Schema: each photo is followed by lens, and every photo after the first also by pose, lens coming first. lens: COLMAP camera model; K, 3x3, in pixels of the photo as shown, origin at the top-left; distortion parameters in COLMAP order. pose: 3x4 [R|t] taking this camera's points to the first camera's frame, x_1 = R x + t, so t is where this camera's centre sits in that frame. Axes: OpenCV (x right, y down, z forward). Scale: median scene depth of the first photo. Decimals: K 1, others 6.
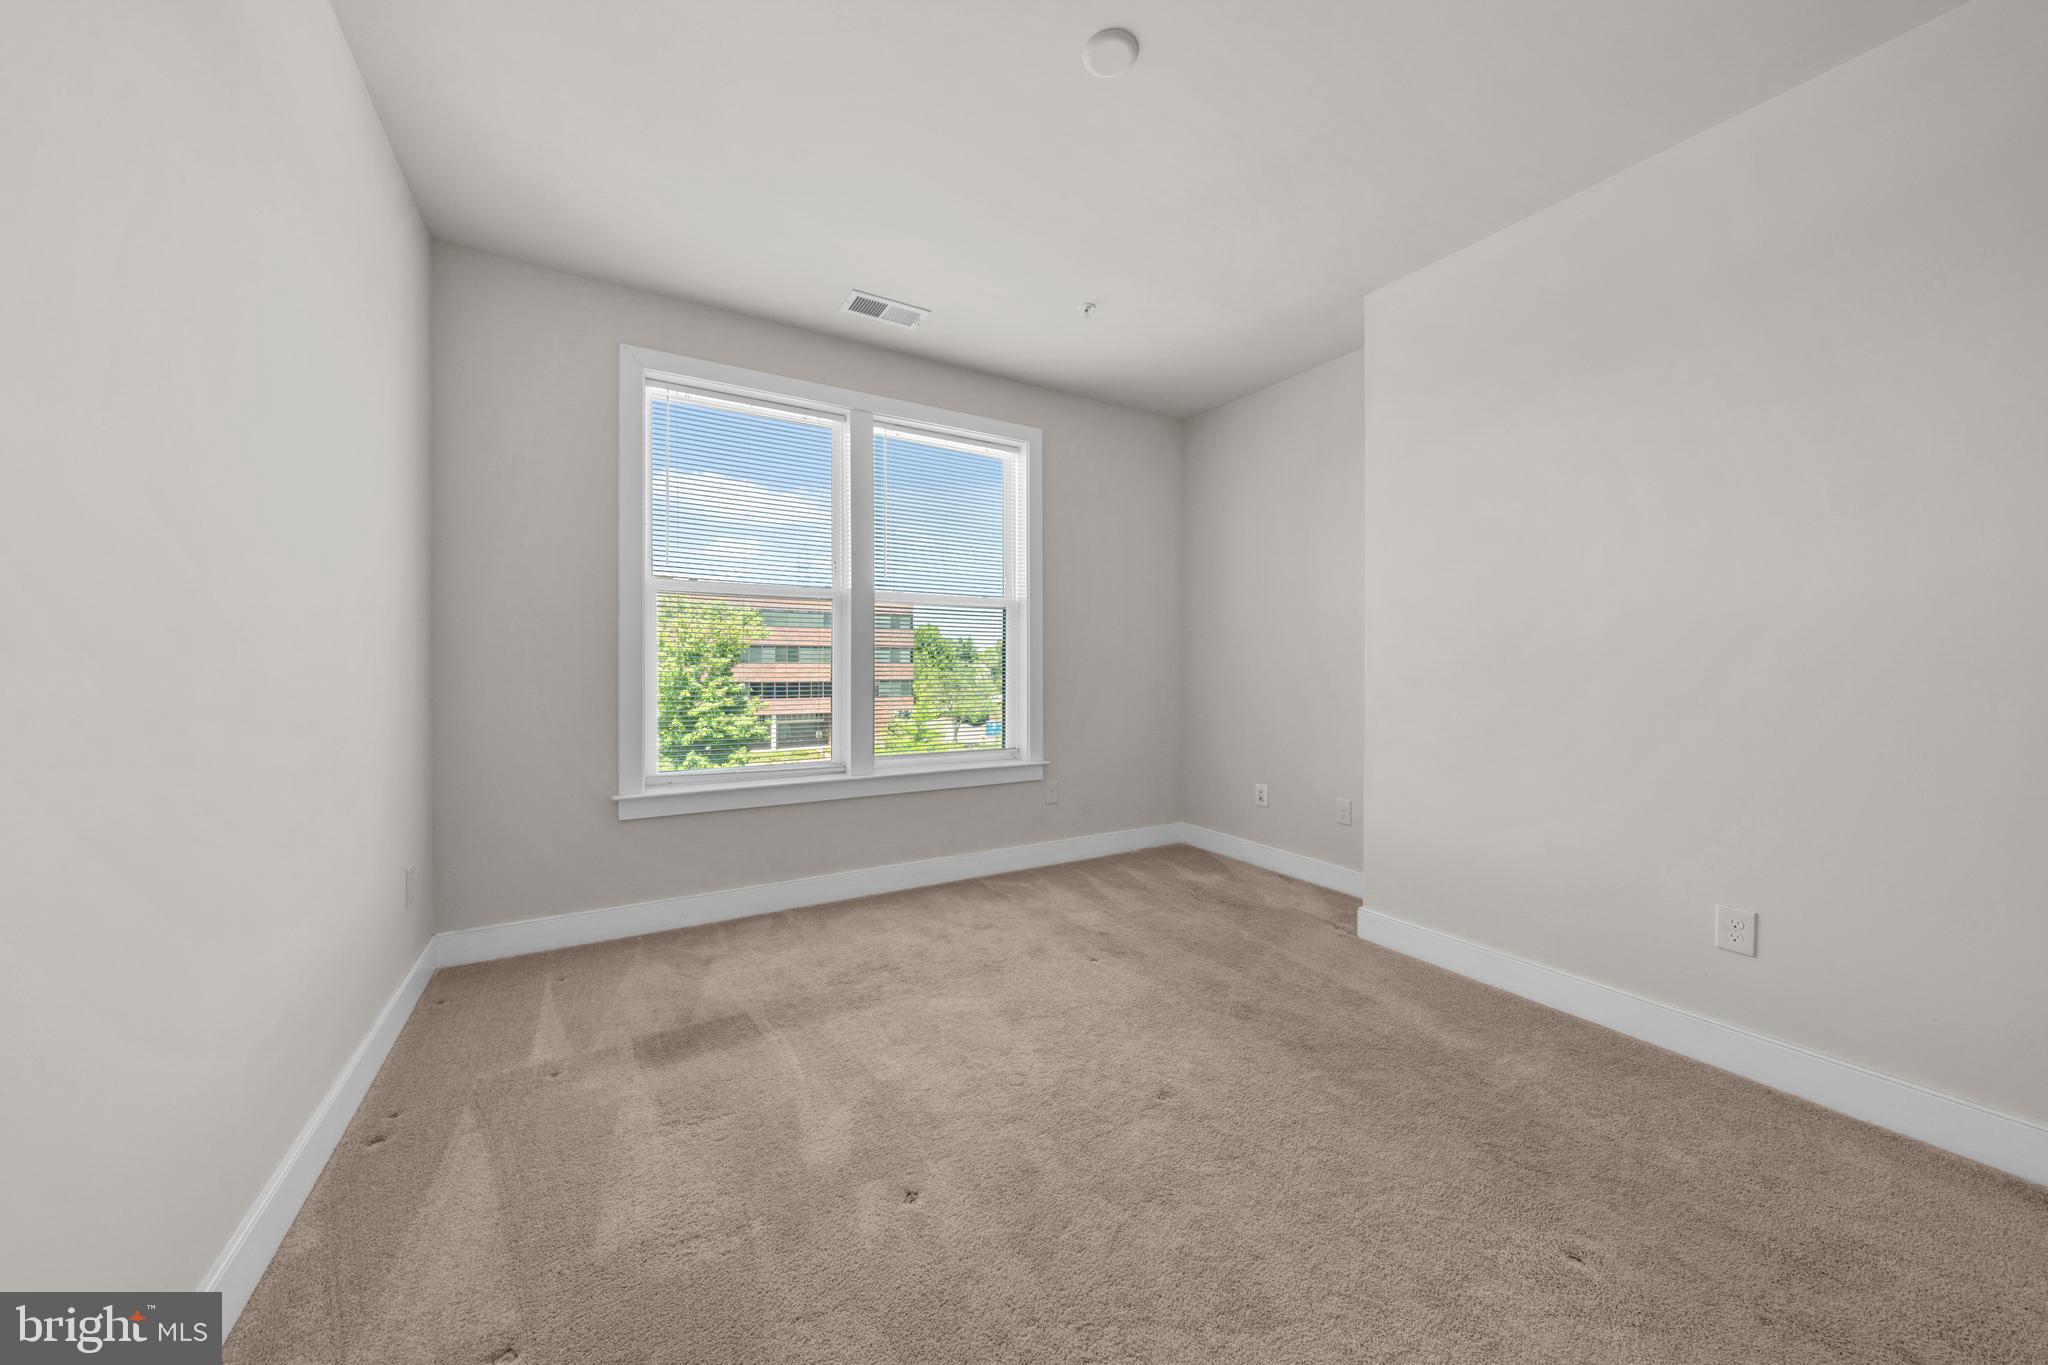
lens RADIAL K [[706.7, 0, 1025.7], [0, 706.7, 674.0], [0, 0, 1]] dist [-0.000188, -0.000021]
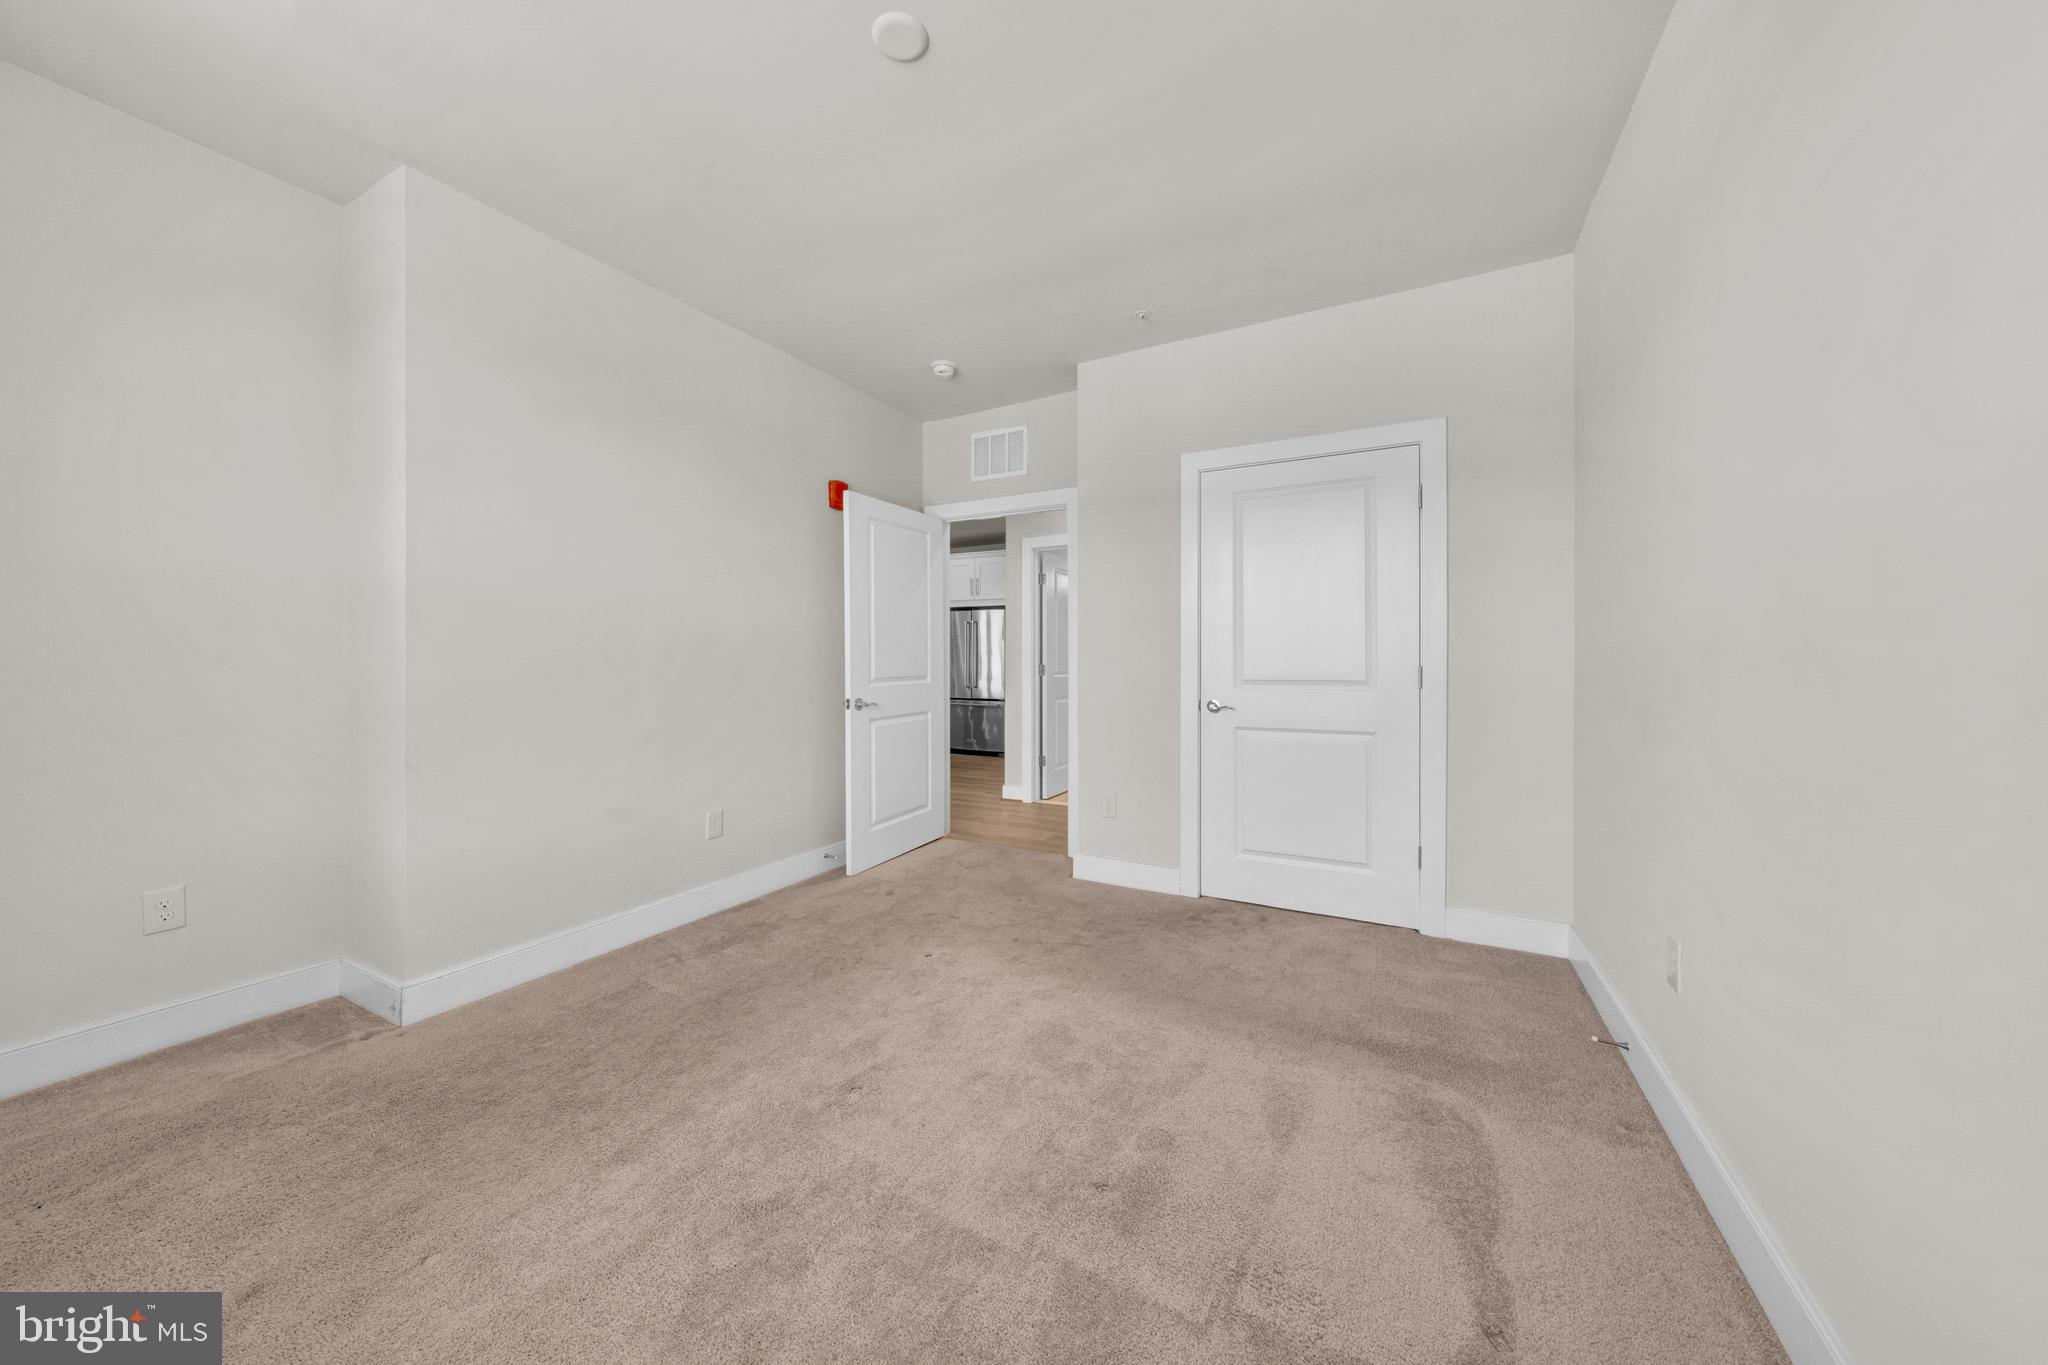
lens RADIAL K [[706.7, 0, 1020.2], [0, 706.7, 668.5], [0, 0, 1]] dist [-0.000188, -0.000021]
pose [[-0.530965, -0.009361, 0.847342, -0.513466], [0.002936, 0.999913, 0.012886, -0.011764], [-0.847389, 0.009330, -0.530891, 0.870222]]
